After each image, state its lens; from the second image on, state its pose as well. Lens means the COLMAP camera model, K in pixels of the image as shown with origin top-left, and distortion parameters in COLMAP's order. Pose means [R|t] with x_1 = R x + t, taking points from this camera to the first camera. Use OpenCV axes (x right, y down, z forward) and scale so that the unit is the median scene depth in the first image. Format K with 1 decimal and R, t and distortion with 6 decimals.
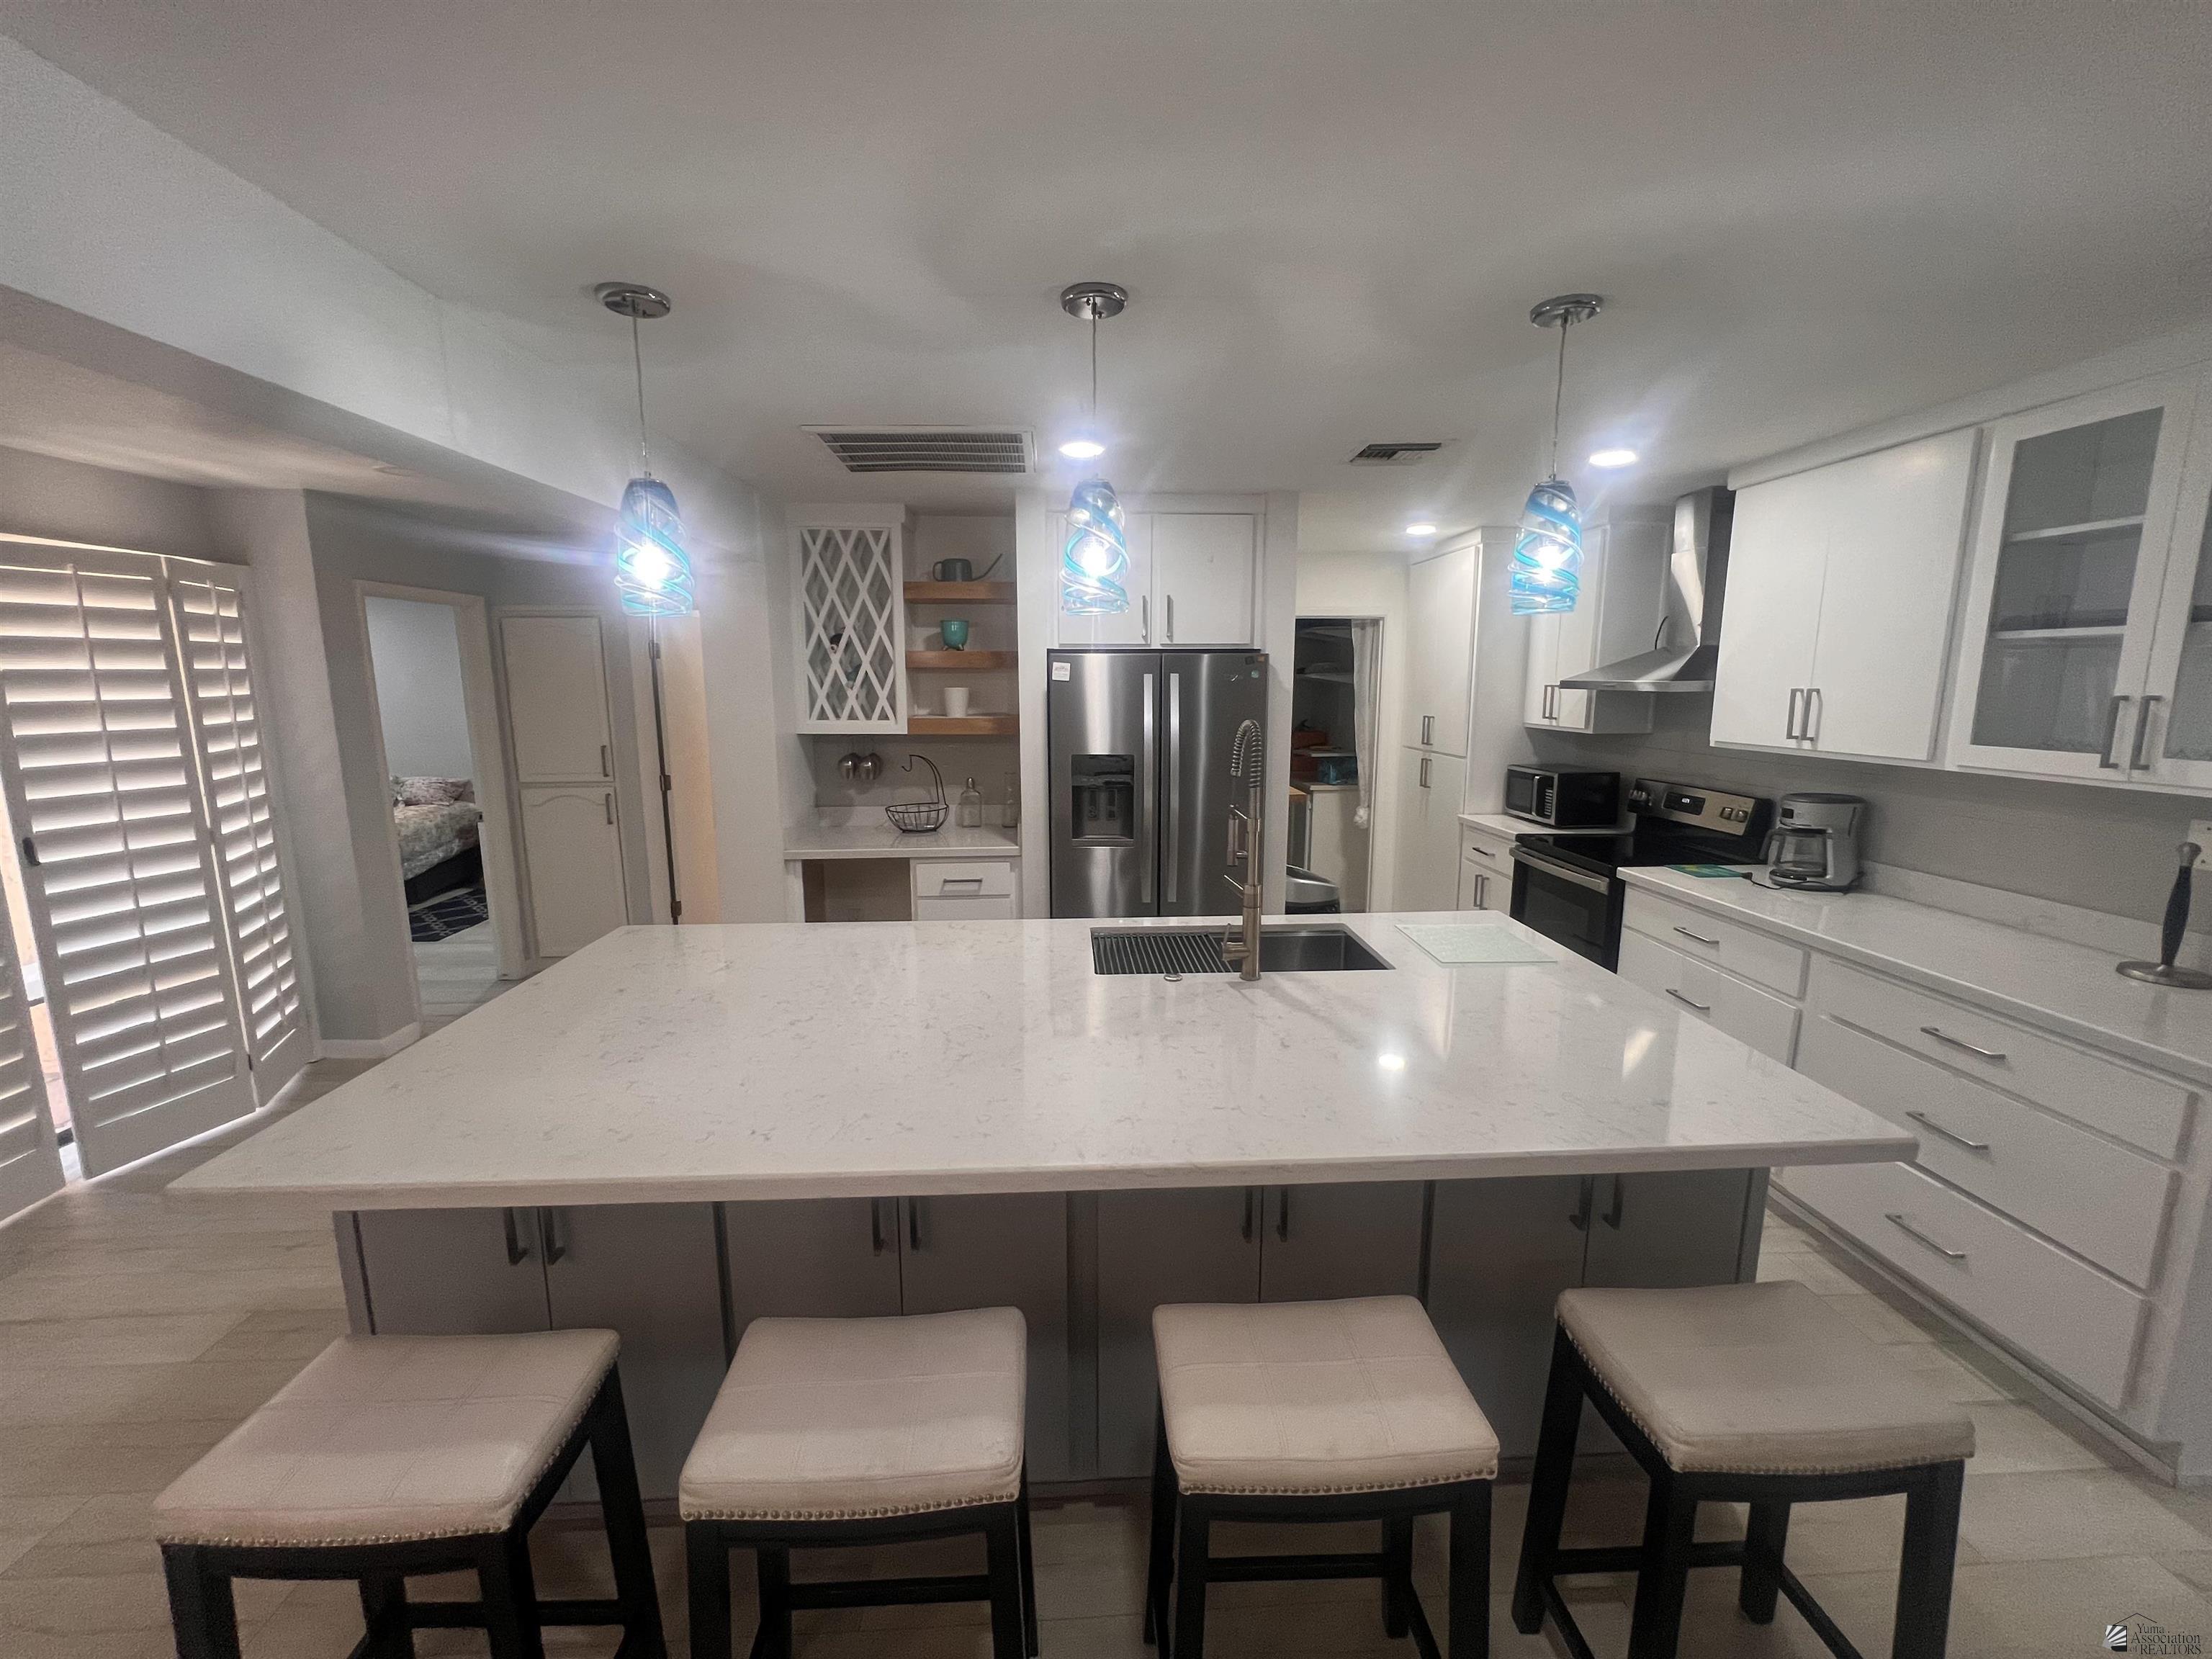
lens RADIAL K [[895.9, 0, 1106.0], [0, 895.9, 829.5], [0, 0, 1]] dist [-0.001030, -0.000045]
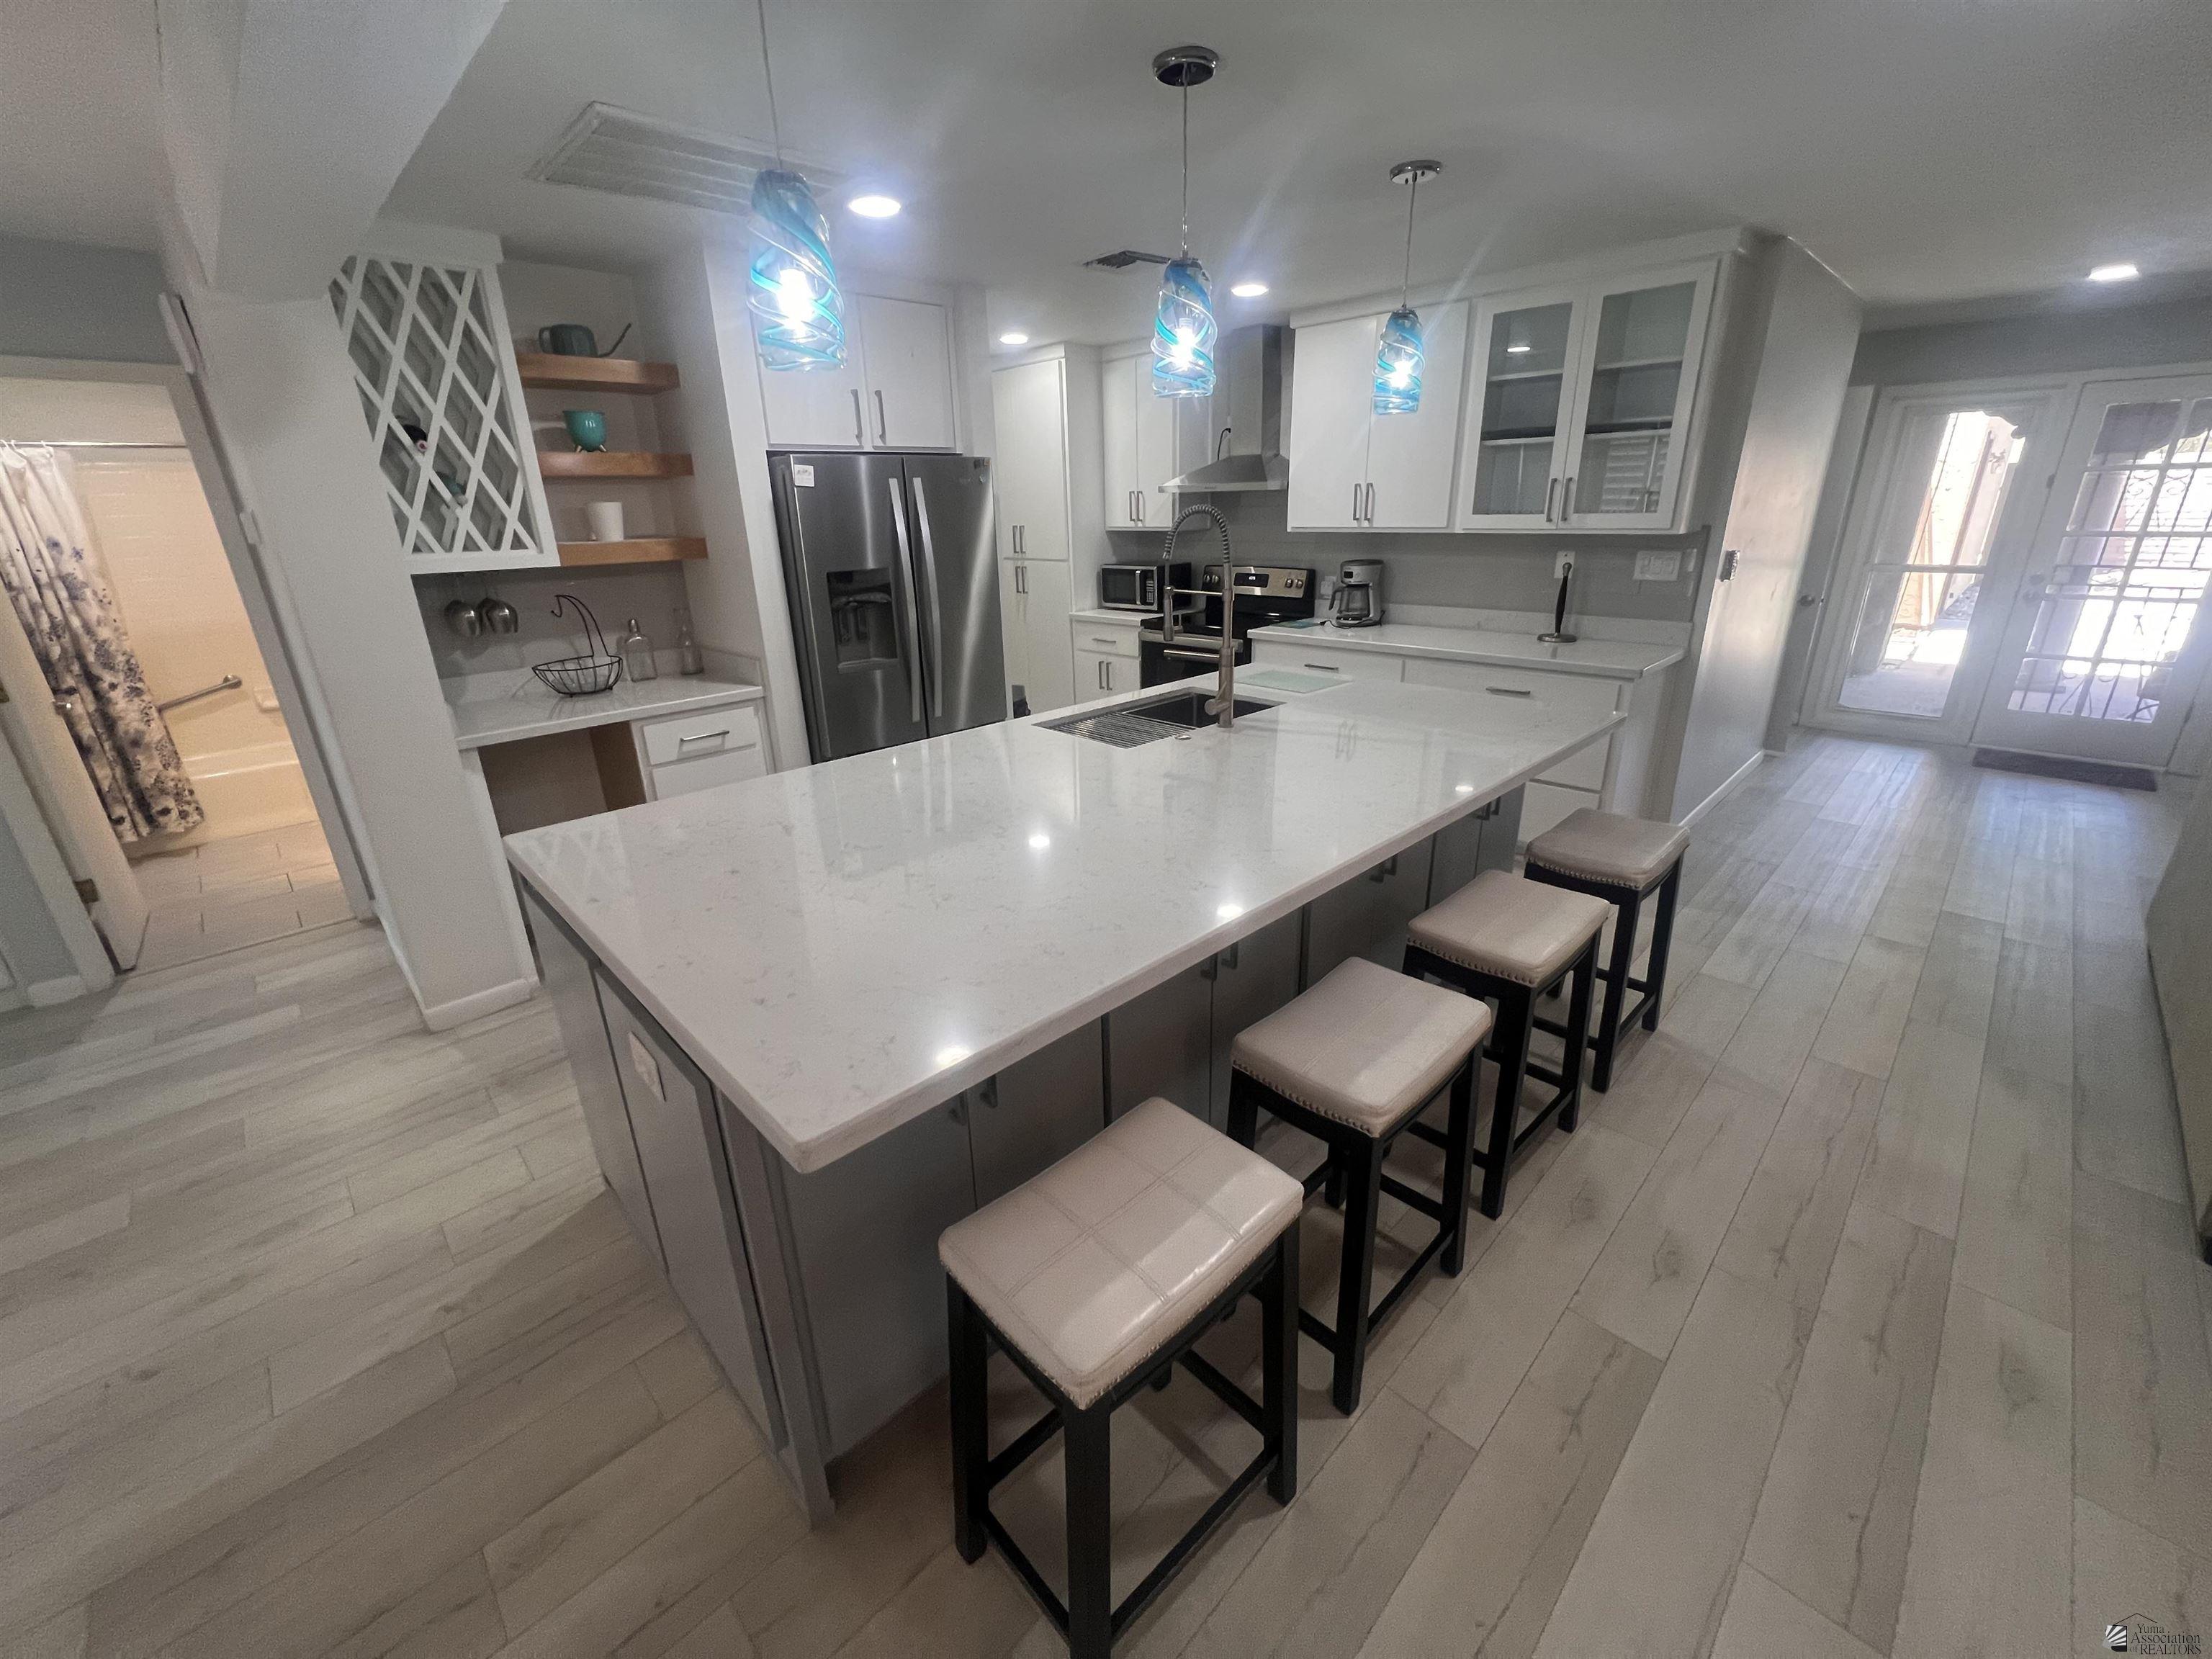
lens RADIAL K [[885.7, 0, 1104.0], [0, 885.7, 824.1], [0, 0, 1]] dist [-0.002276, 0.000277]
pose [[0.750273, -0.242959, 0.614866, -0.433590], [0.134301, 0.966645, 0.218084, 0.005336], [-0.647343, -0.081045, 0.757878, 0.111596]]
